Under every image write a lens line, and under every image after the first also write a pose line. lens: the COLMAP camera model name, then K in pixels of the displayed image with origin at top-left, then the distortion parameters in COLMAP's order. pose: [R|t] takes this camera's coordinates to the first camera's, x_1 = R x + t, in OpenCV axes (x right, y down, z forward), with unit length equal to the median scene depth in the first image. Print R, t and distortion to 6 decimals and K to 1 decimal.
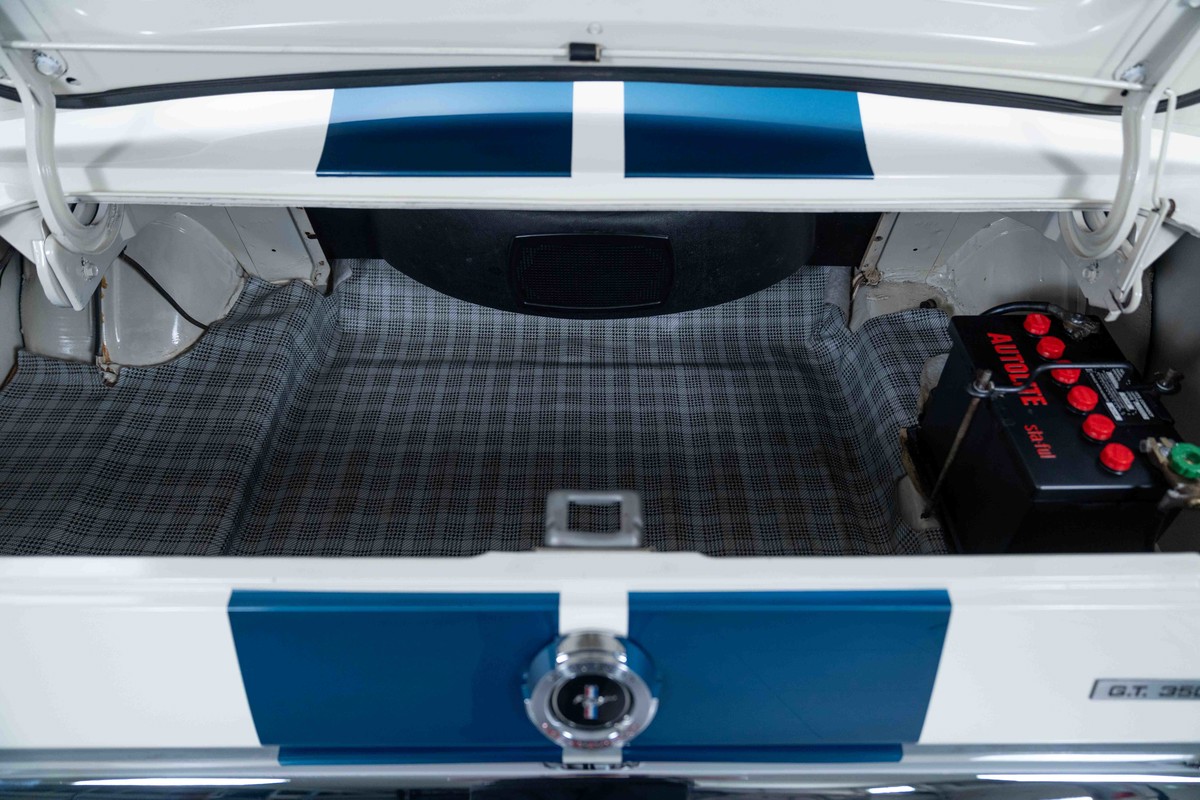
lens RADIAL K [[820.5, 0, 605.6], [0, 820.5, 399.4], [0, 0, 1]] dist [-0.019261, 0.004441]
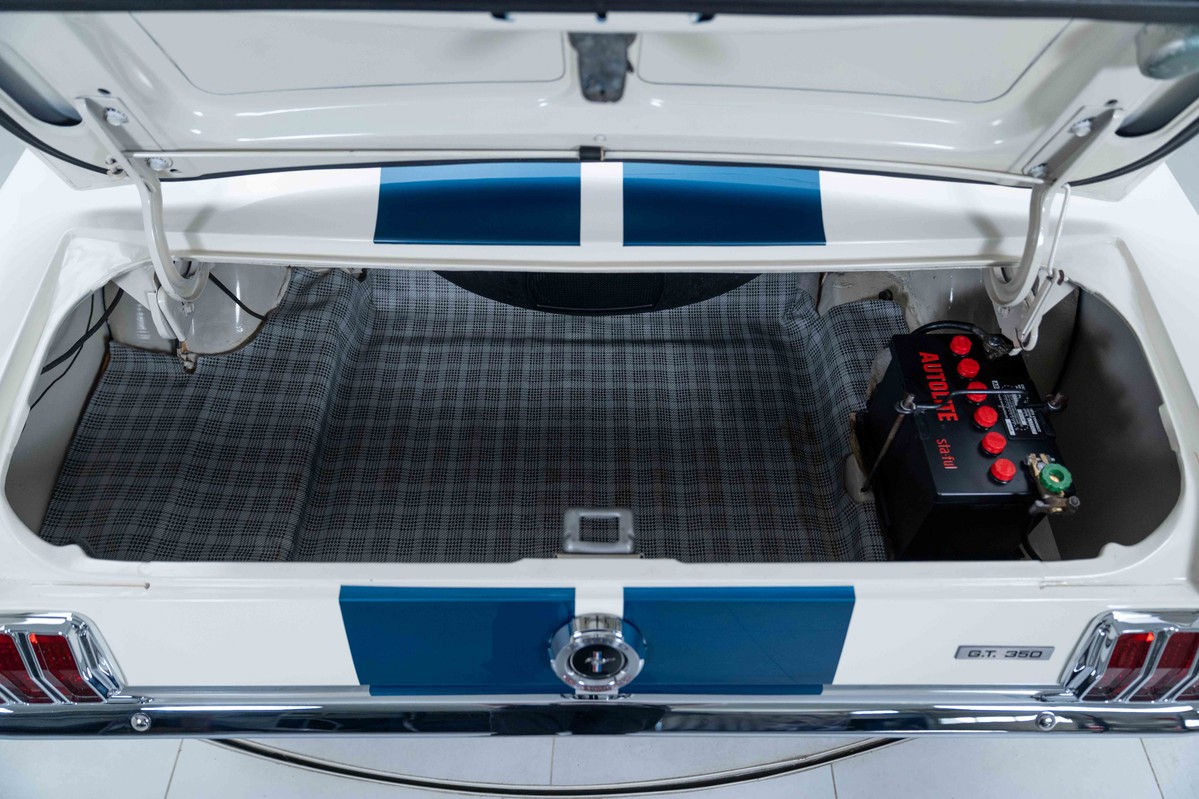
lens RADIAL K [[819.8, 0, 595.3], [0, 819.8, 400.2], [0, 0, 1]] dist [-0.019261, 0.004441]
pose [[0.999976, 0.003394, -0.005959, -0.010083], [-0.002433, 0.988004, 0.154411, -0.214836], [0.006411, -0.154393, 0.987989, -0.239415]]
